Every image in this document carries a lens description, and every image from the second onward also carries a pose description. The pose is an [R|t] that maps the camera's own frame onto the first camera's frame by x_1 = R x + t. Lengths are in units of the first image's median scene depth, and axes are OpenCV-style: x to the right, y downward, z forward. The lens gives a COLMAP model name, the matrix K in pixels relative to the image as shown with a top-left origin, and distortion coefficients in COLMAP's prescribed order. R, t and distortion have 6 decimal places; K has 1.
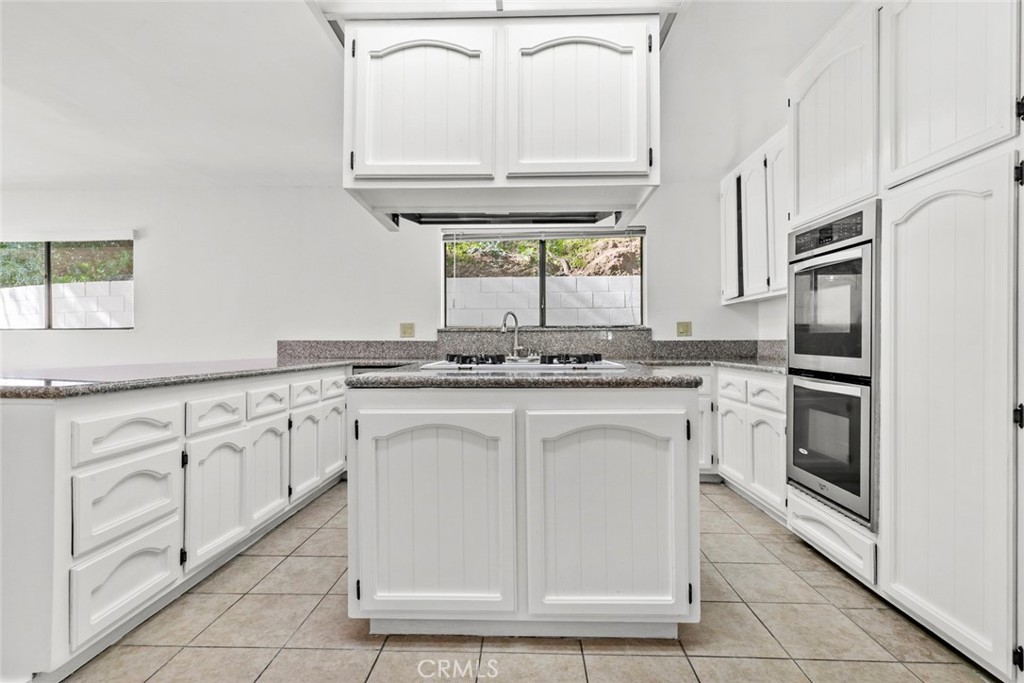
lens RADIAL K [[466.9, 0, 516.7], [0, 466.9, 345.2], [0, 0, 1]] dist [0.001331, 0.003014]
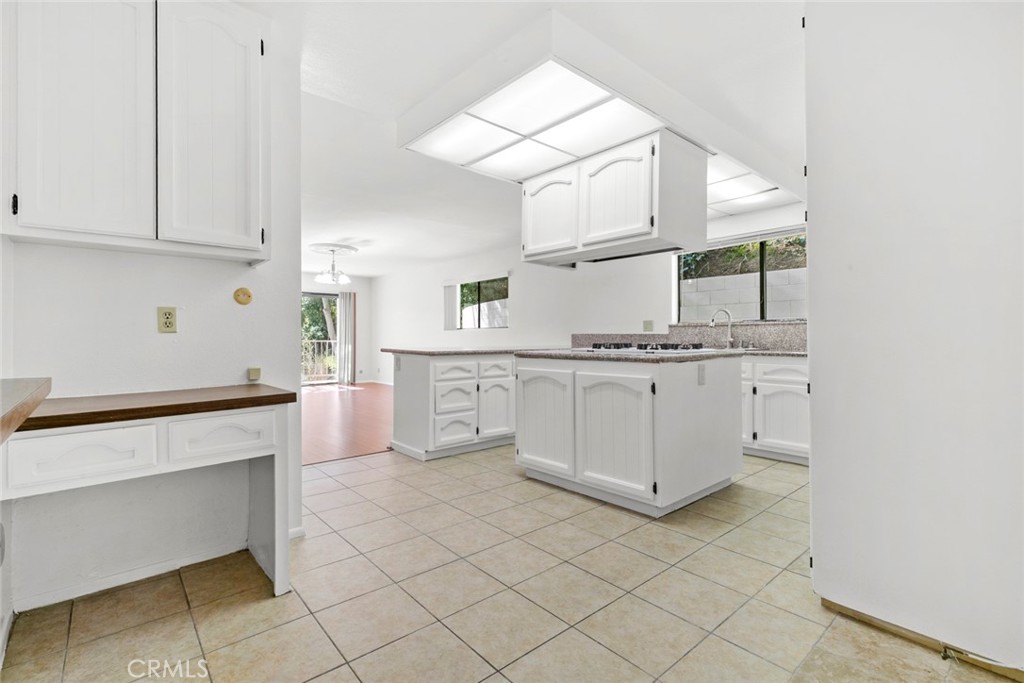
lens RADIAL K [[466.9, 0, 505.5], [0, 466.9, 334.9], [0, 0, 1]] dist [0.001331, 0.003014]
pose [[0.678838, -0.001962, -0.734285, 0.521902], [-0.000982, 0.999993, -0.003580, -0.001246], [0.734287, 0.003151, 0.678832, -0.217684]]
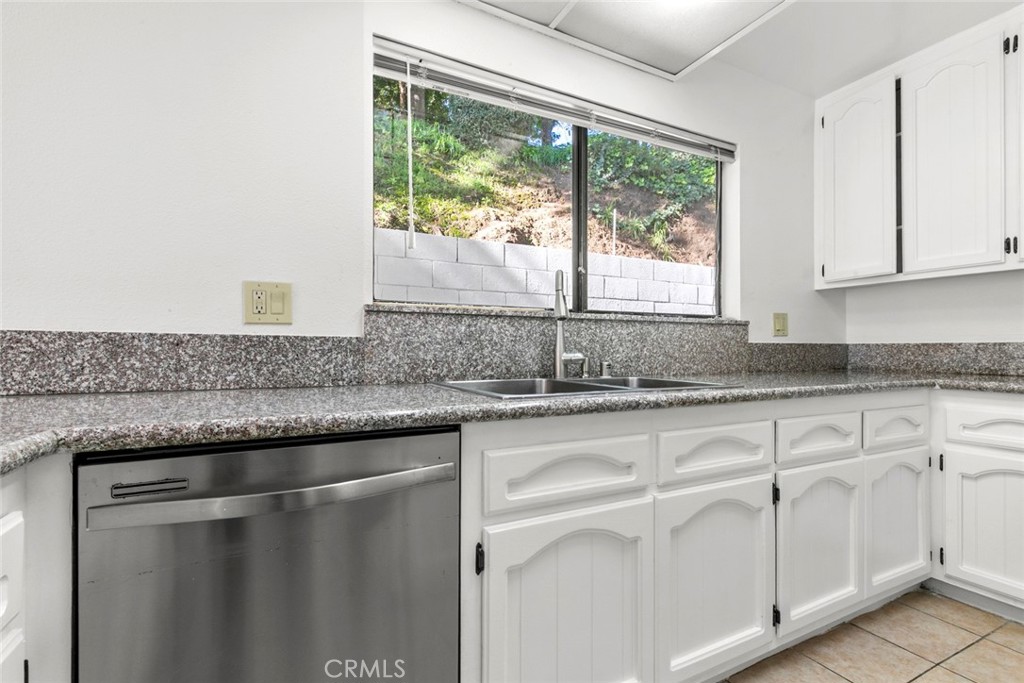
lens RADIAL K [[466.9, 0, 517.1], [0, 466.9, 346.6], [0, 0, 1]] dist [0.001331, 0.003014]
pose [[0.874840, 0.006681, 0.484366, -0.271476], [-0.003089, 0.999962, -0.008213, 0.000719], [-0.484402, 0.005689, 0.874827, 0.703963]]
